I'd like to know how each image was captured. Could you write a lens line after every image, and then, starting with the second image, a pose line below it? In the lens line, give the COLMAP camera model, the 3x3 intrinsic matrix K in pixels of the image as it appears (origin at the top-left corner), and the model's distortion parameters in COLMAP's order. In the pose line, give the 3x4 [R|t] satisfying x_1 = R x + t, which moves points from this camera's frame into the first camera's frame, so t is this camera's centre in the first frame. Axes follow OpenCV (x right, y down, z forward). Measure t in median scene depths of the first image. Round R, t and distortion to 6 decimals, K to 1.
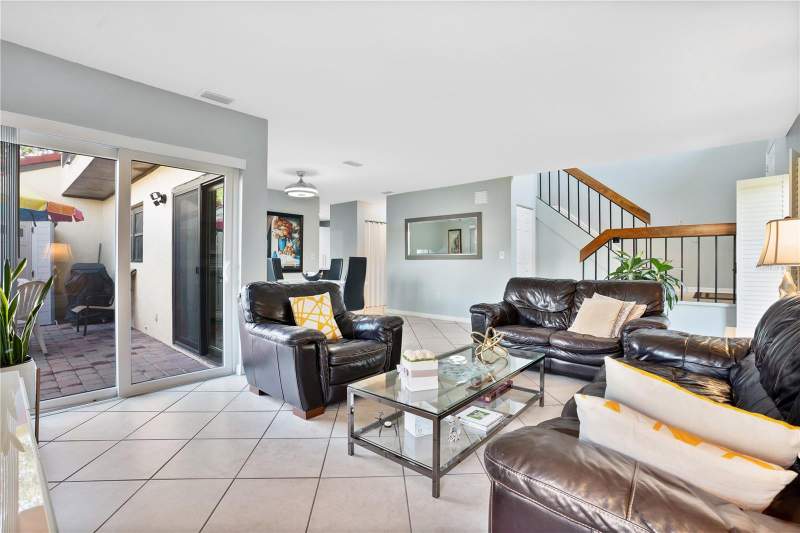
lens RADIAL K [[370.9, 0, 400.0], [0, 370.9, 266.5], [0, 0, 1]] dist [-0.000507, -0.000046]
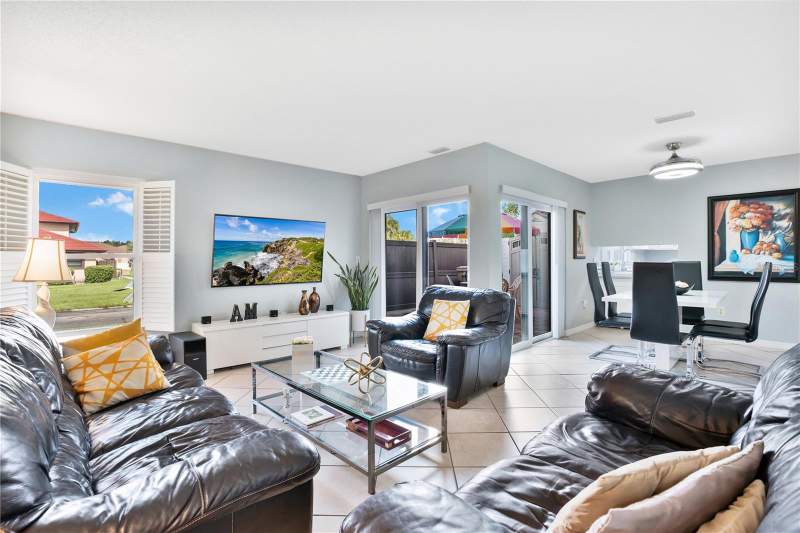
lens RADIAL K [[377.3, 0, 400.0], [0, 377.3, 266.5], [0, 0, 1]] dist [-0.001079, -0.000183]
pose [[-0.053589, 0.015494, -0.998443, 0.453819], [-0.005767, 0.999858, 0.015826, -0.020501], [0.998546, 0.006607, -0.053492, 0.456168]]
